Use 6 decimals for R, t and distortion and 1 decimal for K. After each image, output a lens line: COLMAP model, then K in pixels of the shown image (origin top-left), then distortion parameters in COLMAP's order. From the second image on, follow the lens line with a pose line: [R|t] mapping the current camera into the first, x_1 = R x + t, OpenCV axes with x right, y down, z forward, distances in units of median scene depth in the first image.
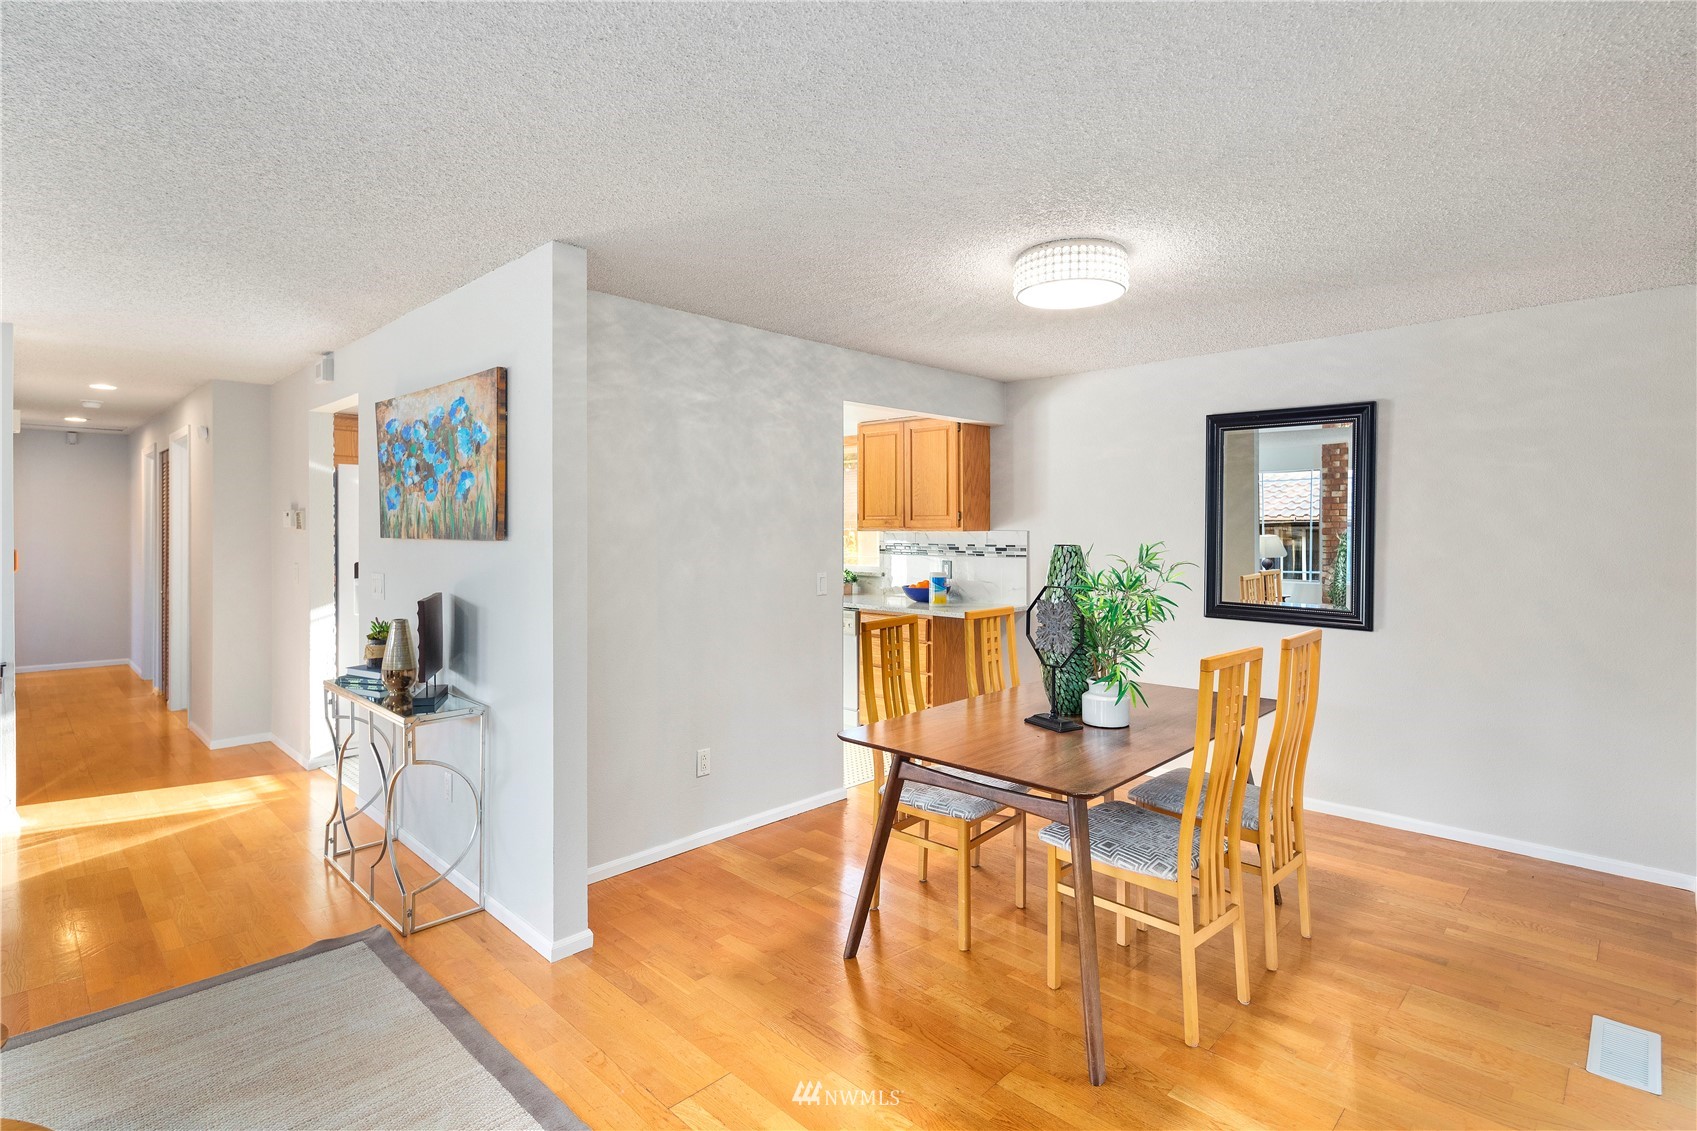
lens RADIAL K [[827.6, 0, 847.6], [0, 827.6, 523.9], [0, 0, 1]] dist [0.005174, -0.002667]
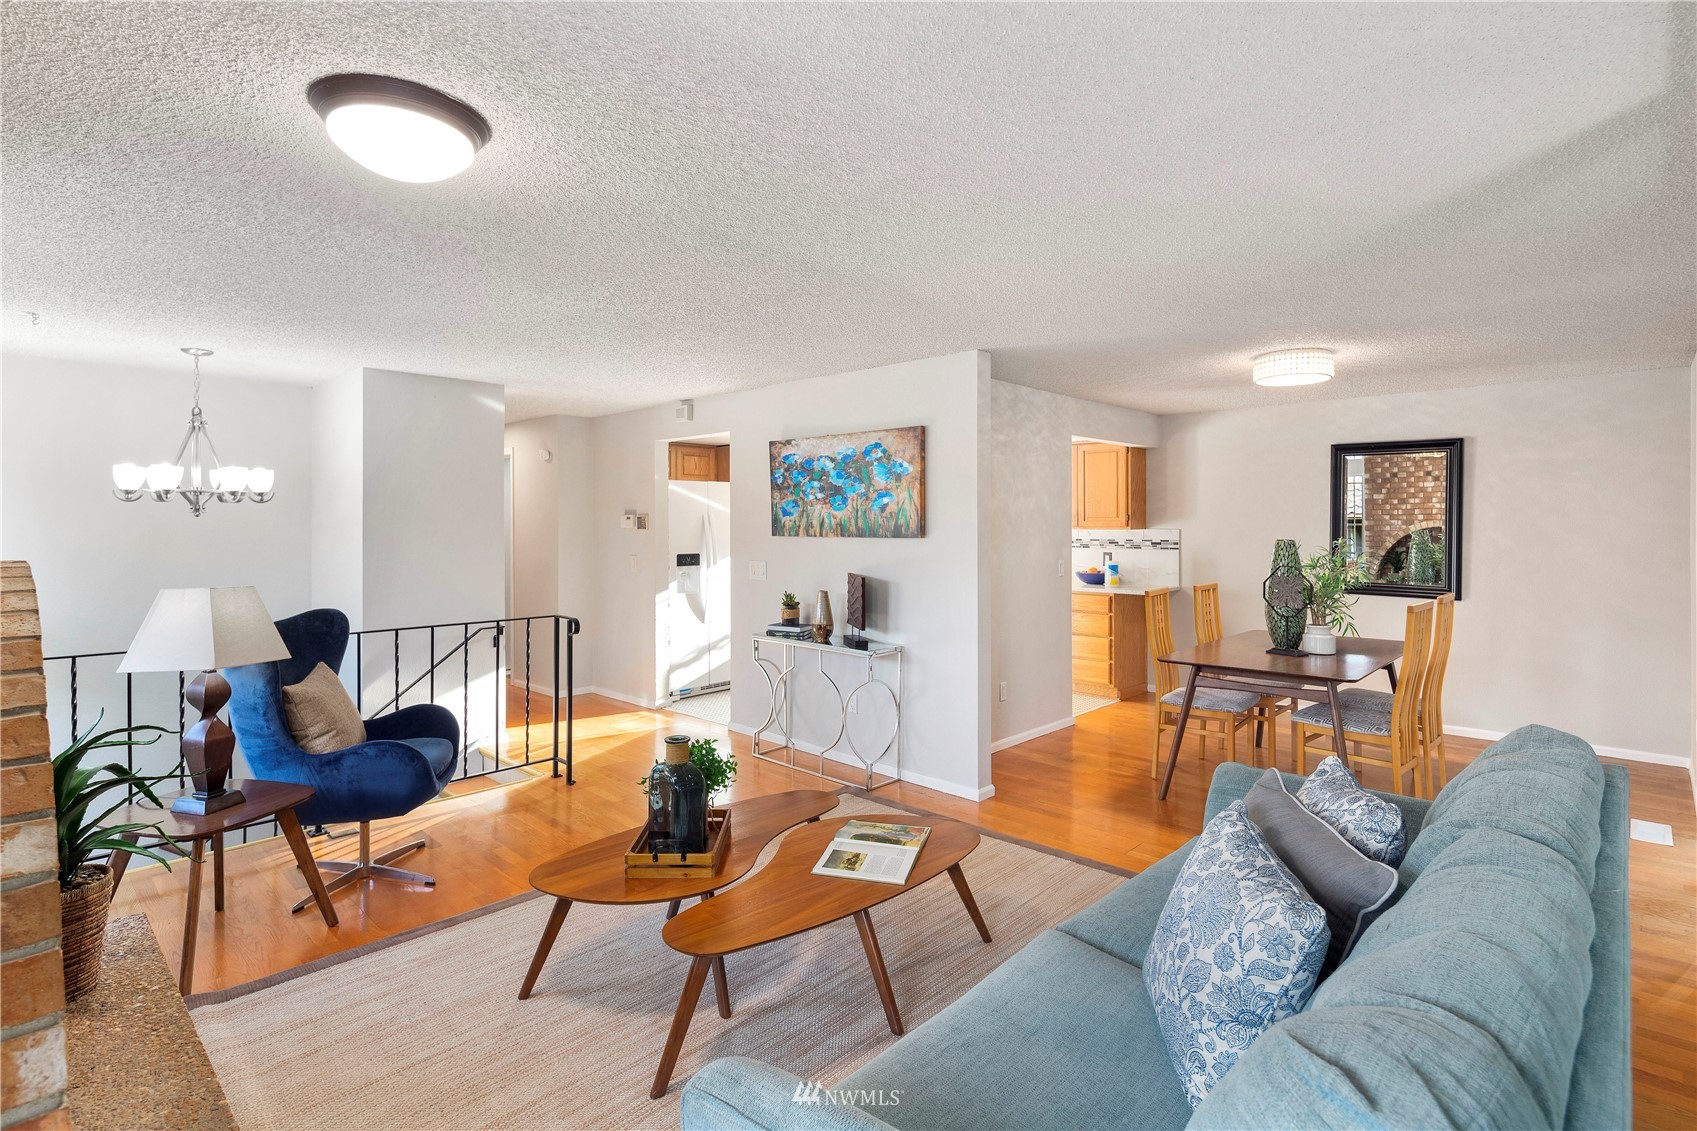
lens RADIAL K [[827.6, 0, 840.2], [0, 827.6, 523.8], [0, 0, 1]] dist [0.005174, -0.002667]
pose [[0.999974, -0.001672, 0.006957, -0.469913], [0.001631, 0.999981, 0.005886, -0.012615], [-0.006966, -0.005874, 0.999958, -0.438975]]
